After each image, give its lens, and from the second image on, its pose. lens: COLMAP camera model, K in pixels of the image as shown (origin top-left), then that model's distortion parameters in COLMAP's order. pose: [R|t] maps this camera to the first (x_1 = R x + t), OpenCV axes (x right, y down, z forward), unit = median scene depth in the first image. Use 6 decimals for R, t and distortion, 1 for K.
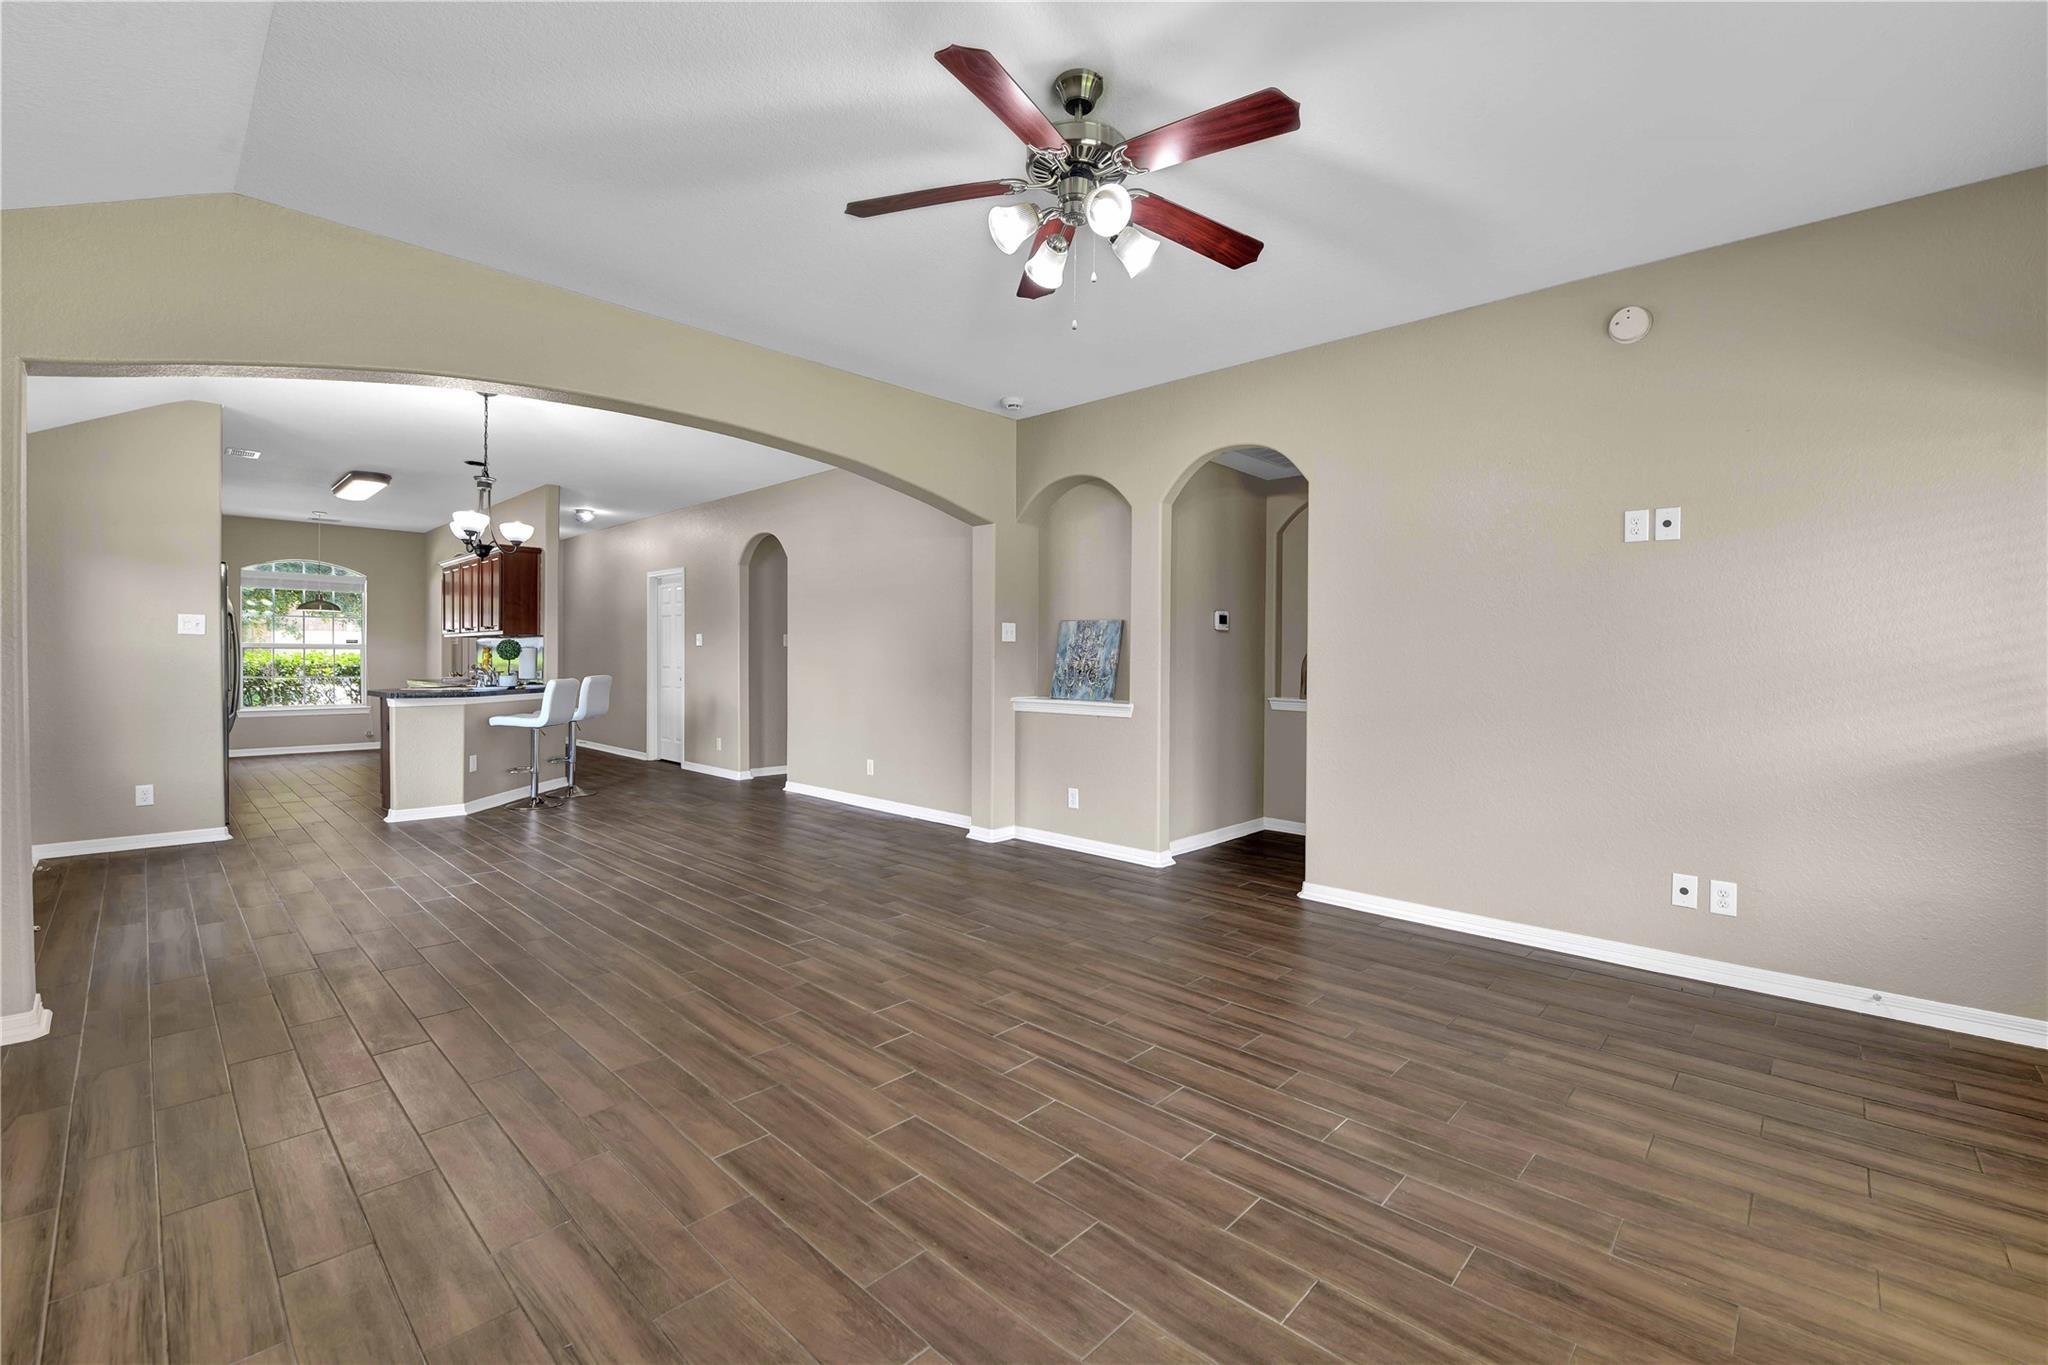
lens RADIAL K [[855.0, 0, 1058.3], [0, 855.0, 659.1], [0, 0, 1]] dist [-0.009202, 0.000042]
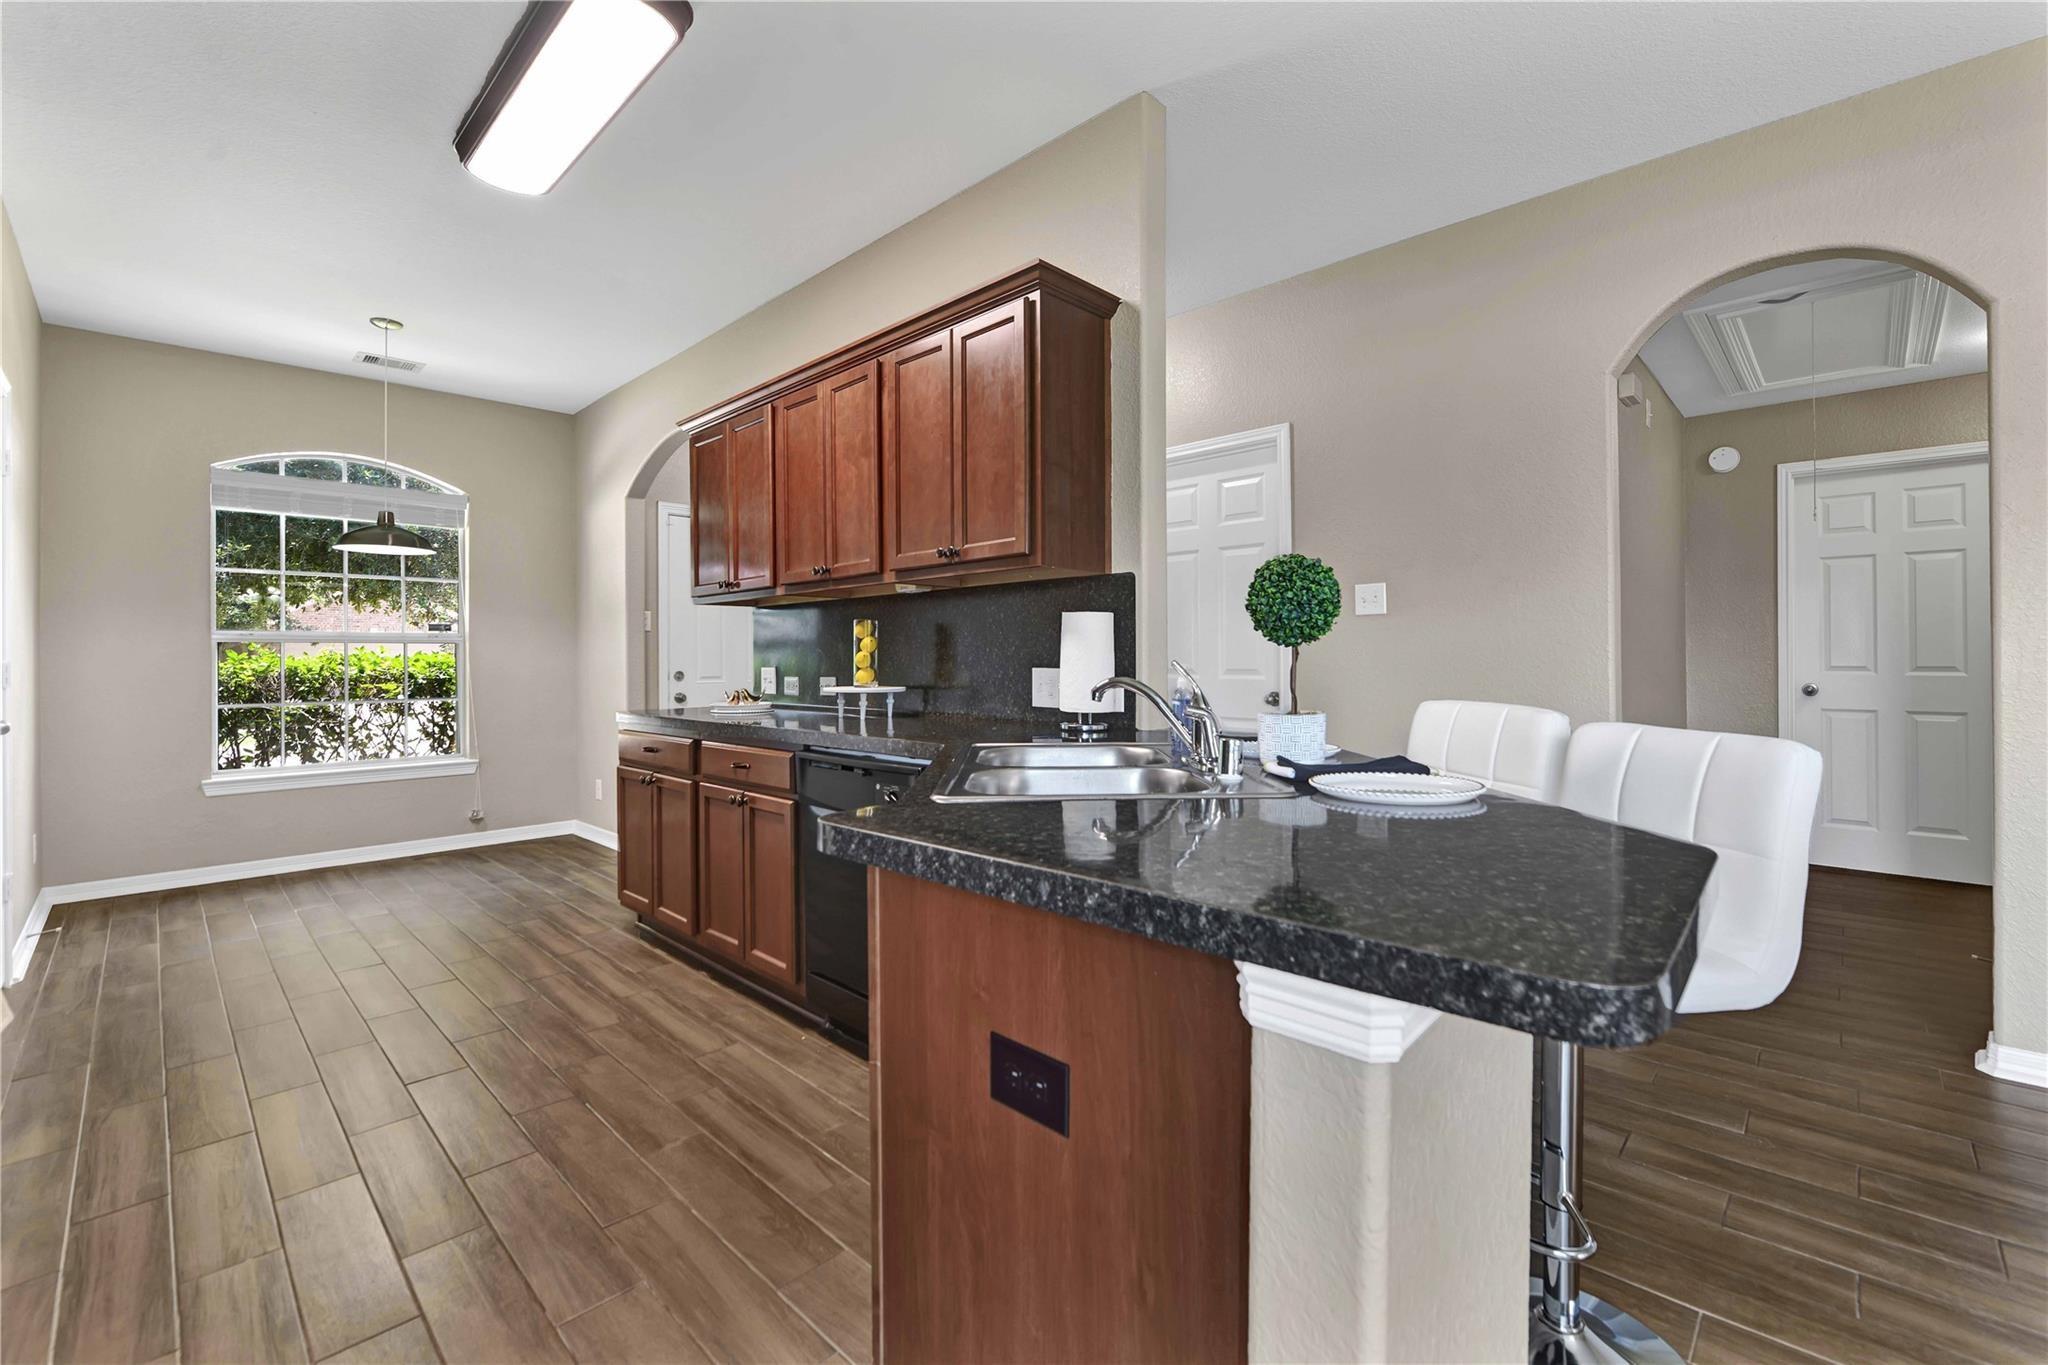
lens RADIAL K [[855.0, 0, 1014.3], [0, 855.0, 667.1], [0, 0, 1]] dist [-0.009202, 0.000042]
pose [[0.999313, -0.008382, -0.036102, -0.483496], [0.008416, 0.999964, 0.000799, 0.004550], [0.036094, -0.001102, 0.999348, 0.523115]]
